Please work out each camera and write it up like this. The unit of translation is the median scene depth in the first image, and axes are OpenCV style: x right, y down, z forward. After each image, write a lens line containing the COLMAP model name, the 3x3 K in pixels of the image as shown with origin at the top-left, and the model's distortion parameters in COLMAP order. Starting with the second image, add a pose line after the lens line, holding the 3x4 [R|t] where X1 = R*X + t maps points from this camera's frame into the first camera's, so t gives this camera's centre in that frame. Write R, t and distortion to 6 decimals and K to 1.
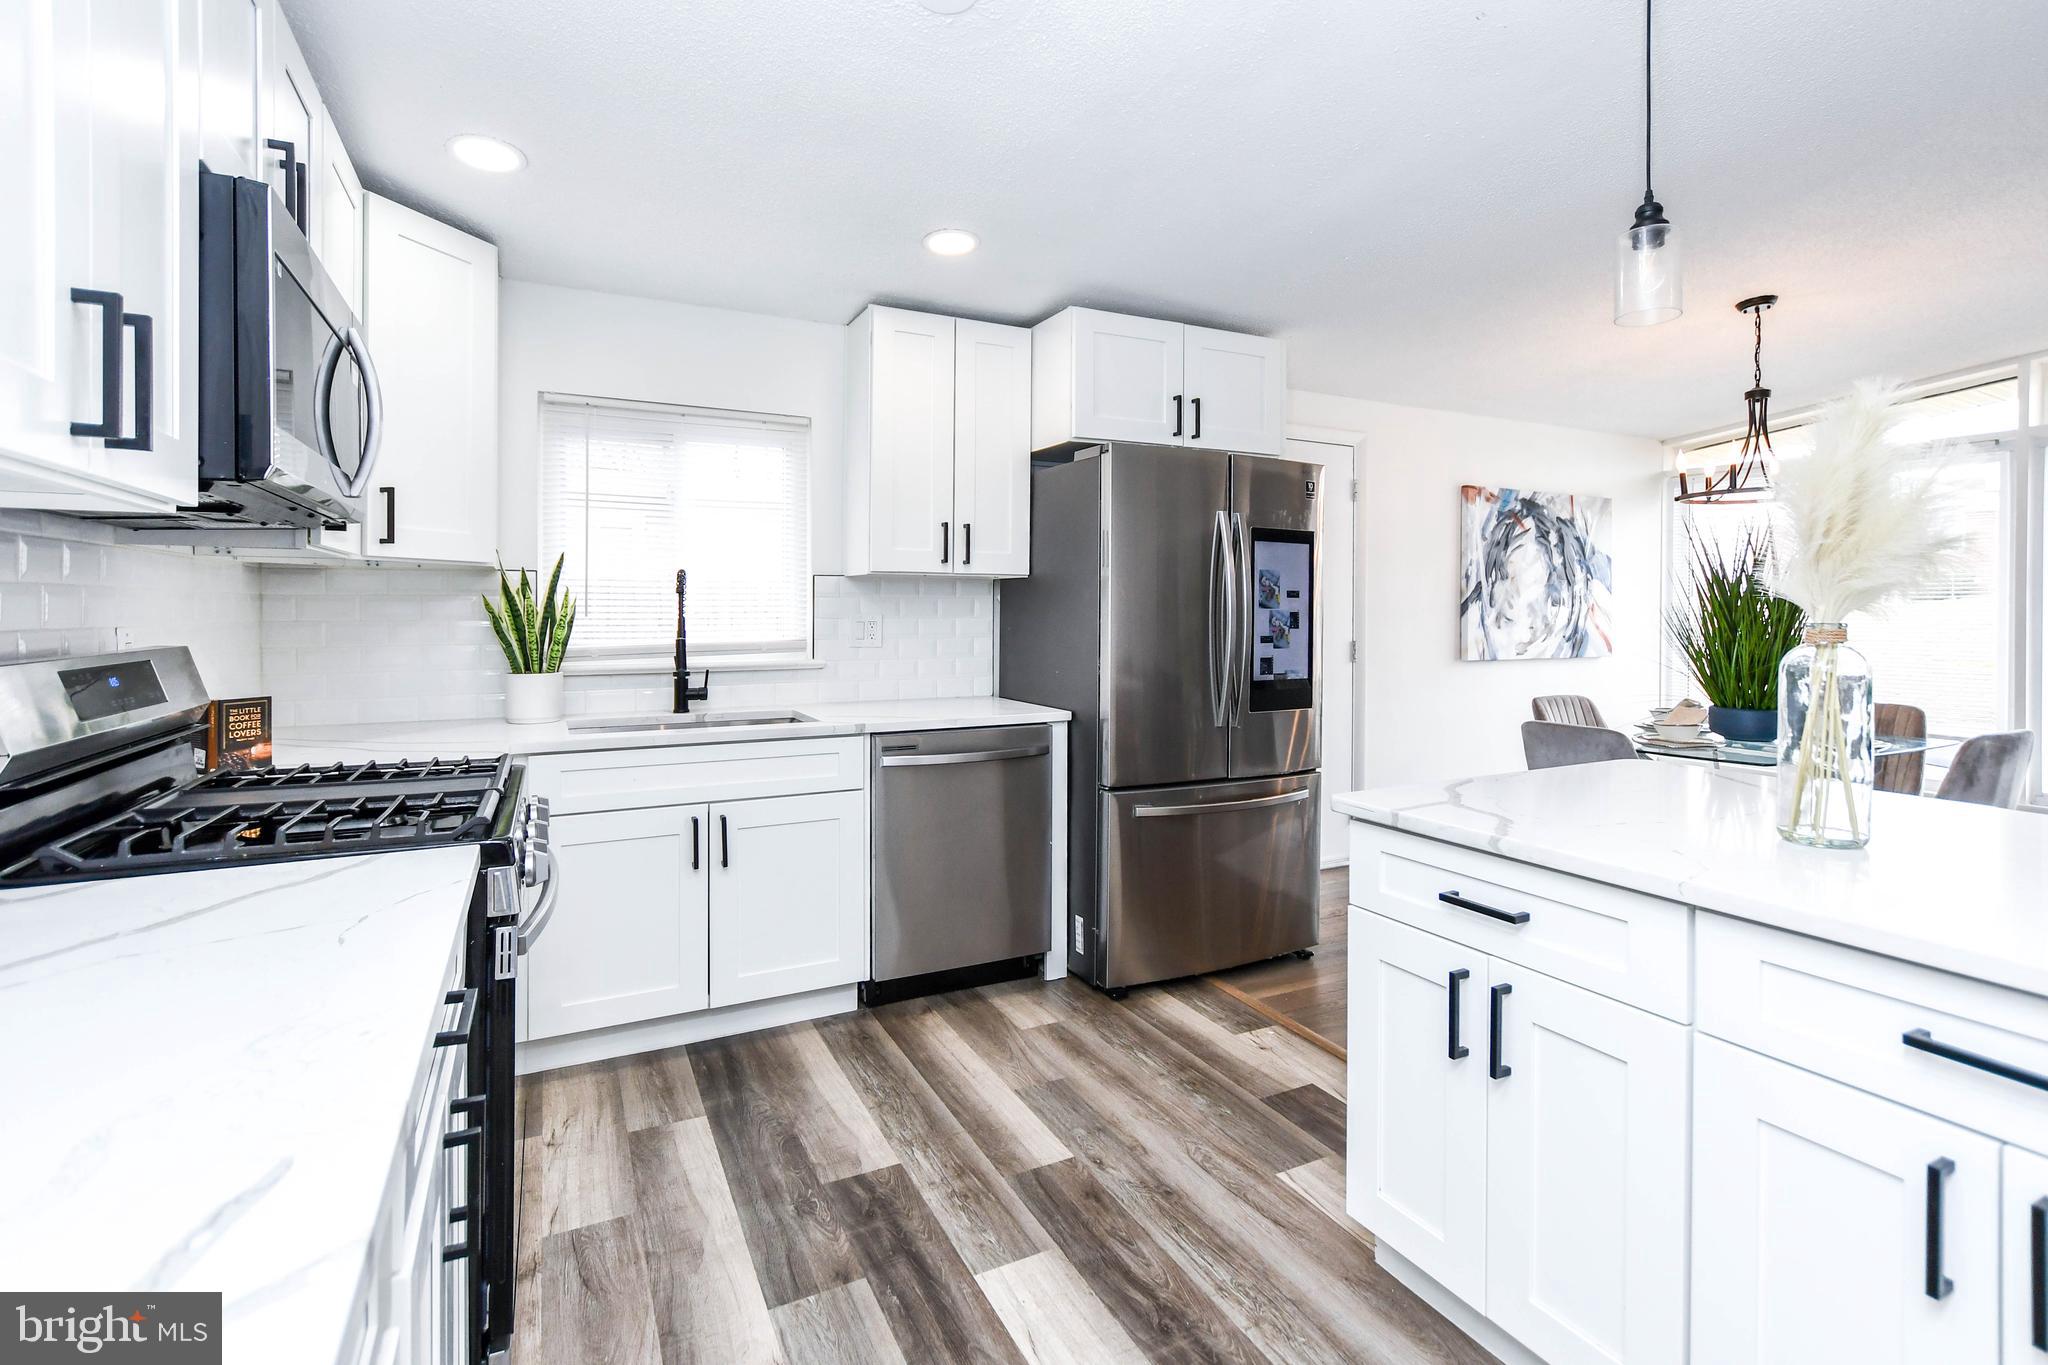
lens RADIAL K [[978.7, 0, 1029.4], [0, 978.7, 614.0], [0, 0, 1]] dist [-0.006114, 0.000543]
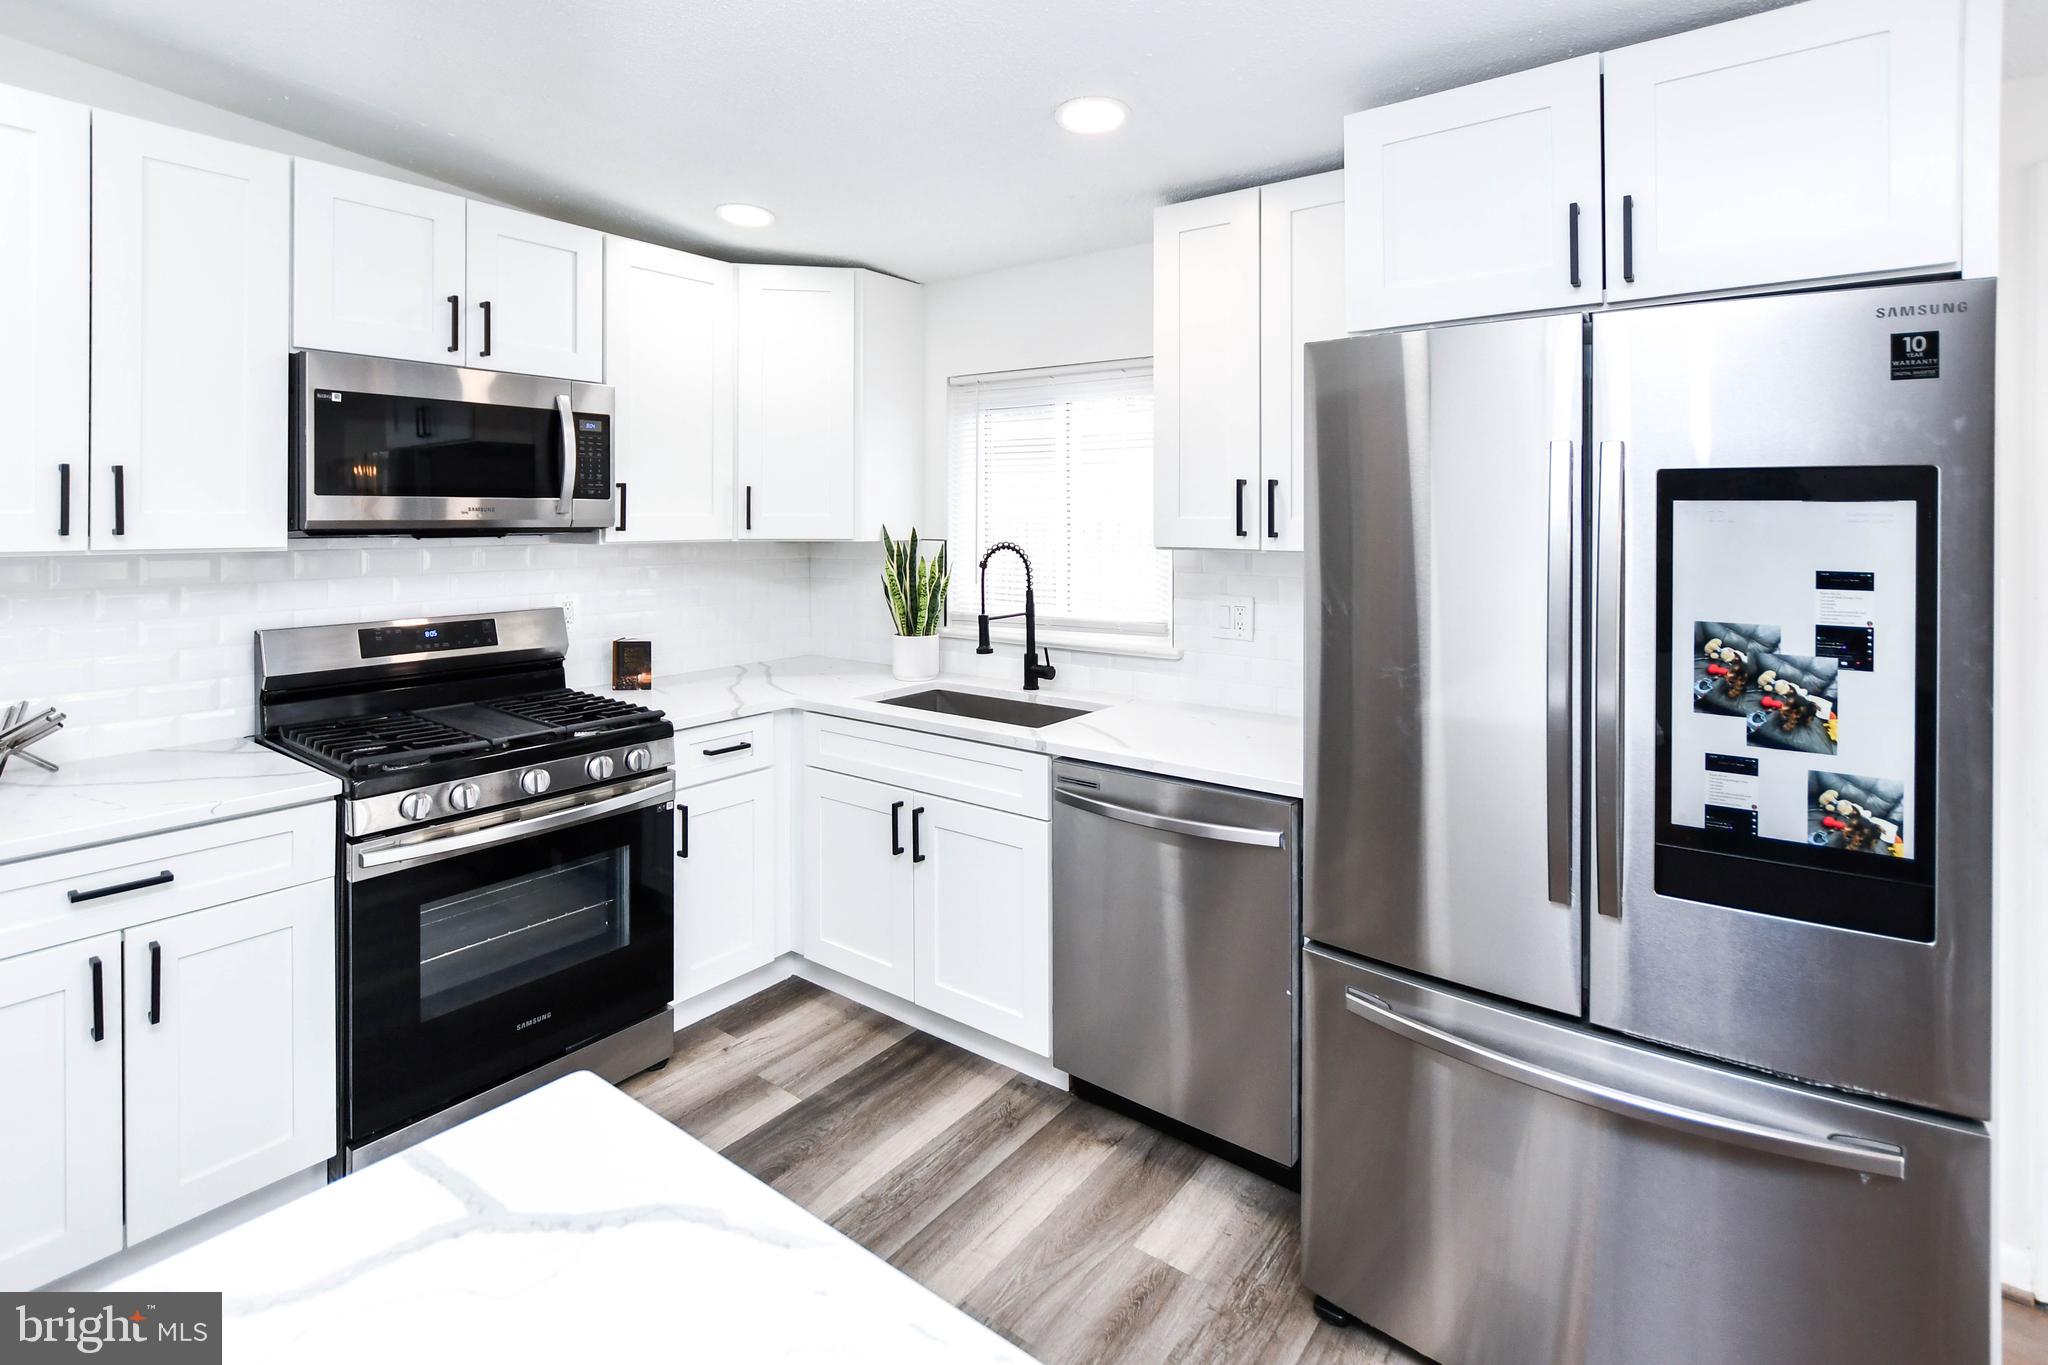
lens RADIAL K [[978.7, 0, 1006.1], [0, 978.7, 518.1], [0, 0, 1]] dist [-0.006114, 0.000543]
pose [[0.426155, 0.004846, -0.904637, 0.505776], [-0.005938, 0.999979, 0.002560, -0.069635], [0.904631, 0.004281, 0.426175, 0.569814]]
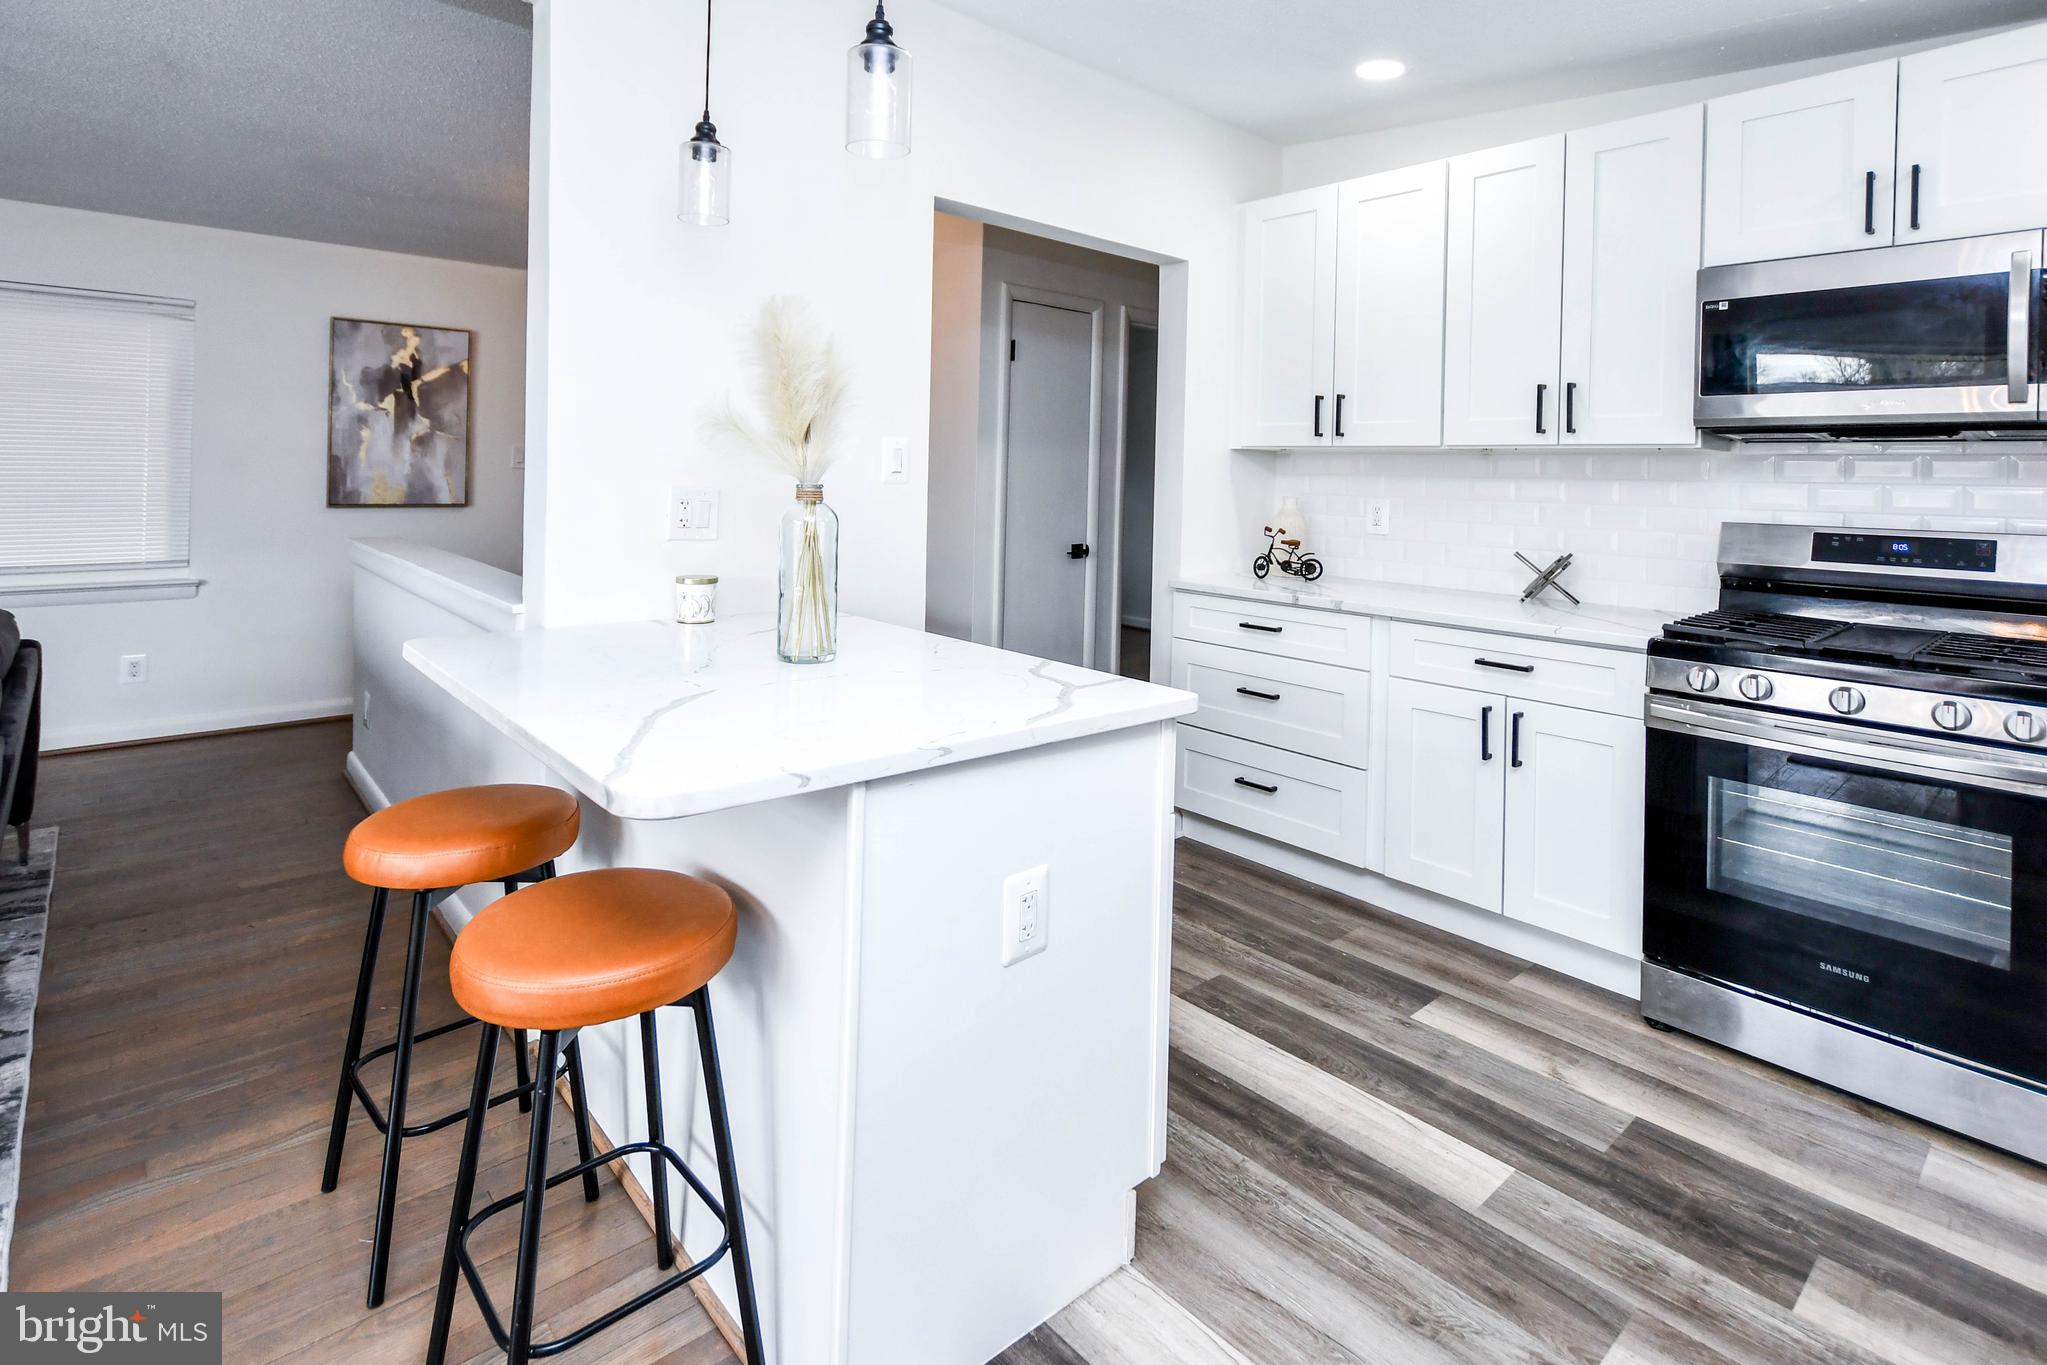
lens RADIAL K [[978.2, 0, 993.3], [0, 978.2, 494.3], [0, 0, 1]] dist [-0.006114, 0.000543]
pose [[-0.975293, -0.014771, -0.220423, 0.395501], [-0.021004, 0.999442, 0.025962, -0.012287], [0.219916, 0.029950, -0.975059, 1.049628]]
